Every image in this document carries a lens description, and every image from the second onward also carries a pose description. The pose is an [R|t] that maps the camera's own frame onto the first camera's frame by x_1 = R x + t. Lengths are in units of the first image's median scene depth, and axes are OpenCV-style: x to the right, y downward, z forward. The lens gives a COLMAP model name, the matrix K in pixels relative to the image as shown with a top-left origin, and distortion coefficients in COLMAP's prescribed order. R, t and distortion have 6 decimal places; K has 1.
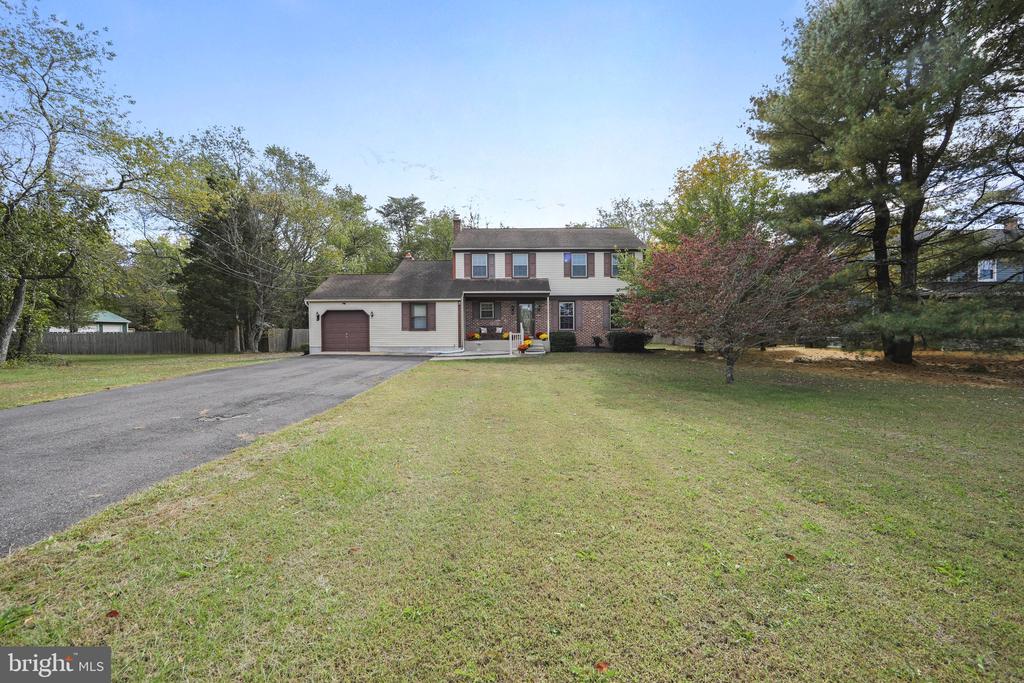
lens RADIAL K [[408.6, 0, 505.5], [0, 408.6, 337.2], [0, 0, 1]] dist [-0.007031, 0.001802]
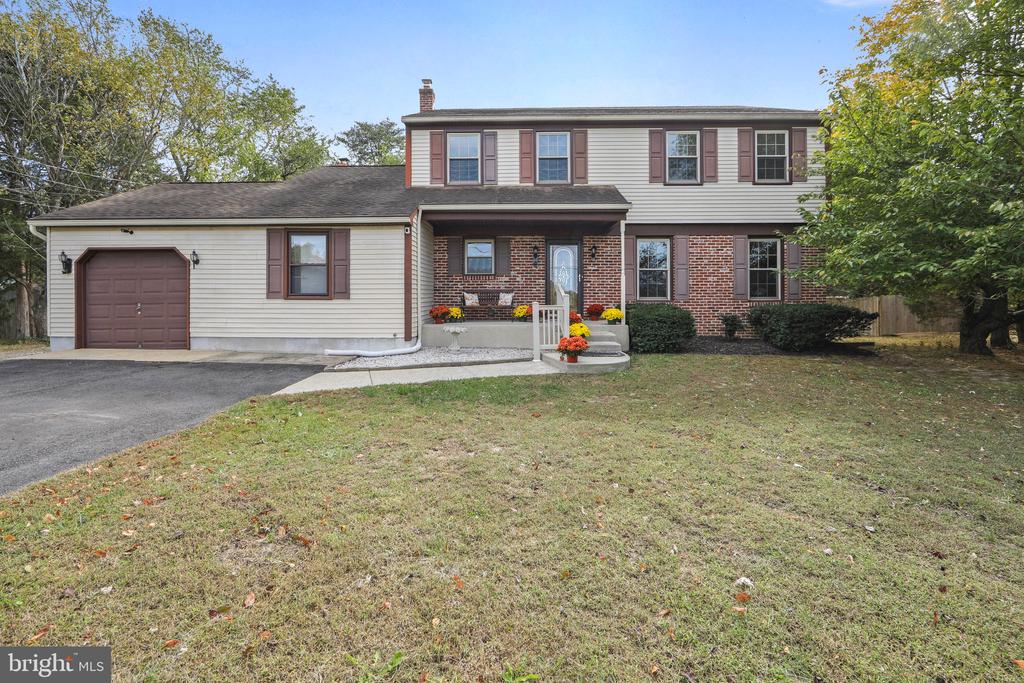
lens RADIAL K [[436.4, 0, 504.2], [0, 436.4, 315.0], [0, 0, 1]] dist [-0.010574, 0.000496]
pose [[0.999858, 0.004586, -0.016208, -0.009733], [-0.004534, 0.999984, 0.003237, -0.001727], [0.016223, -0.003163, 0.999863, 0.538266]]
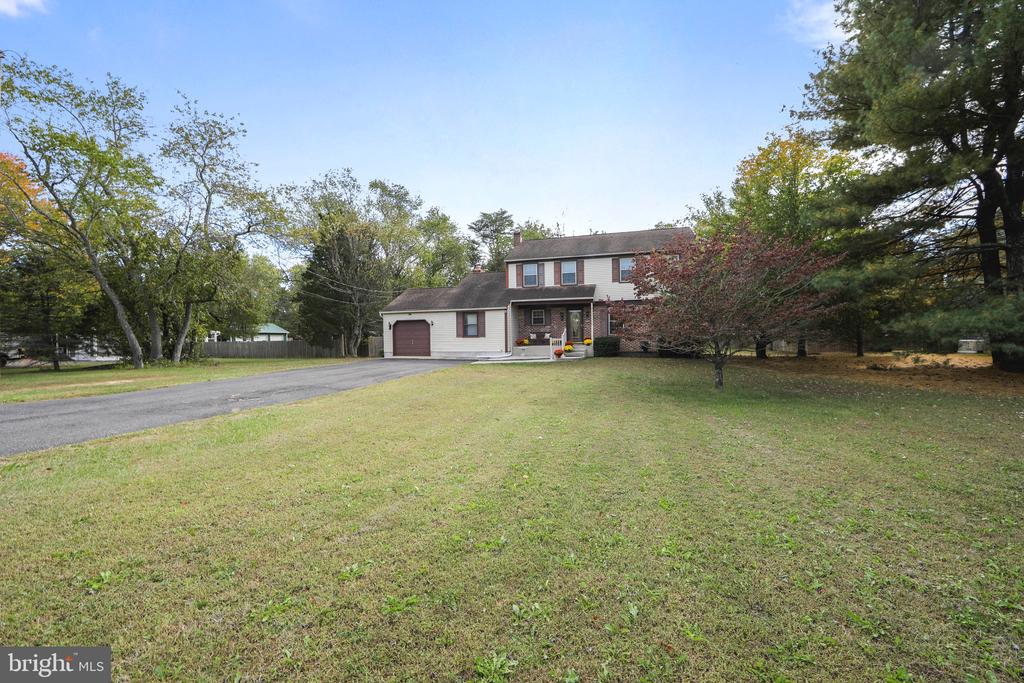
lens RADIAL K [[408.6, 0, 506.1], [0, 408.6, 342.8], [0, 0, 1]] dist [-0.007031, 0.001802]
pose [[0.962066, -0.006426, -0.272739, 0.171274], [0.006033, 0.999979, -0.002282, 0.002149], [0.272748, 0.000550, 0.962085, -0.036763]]
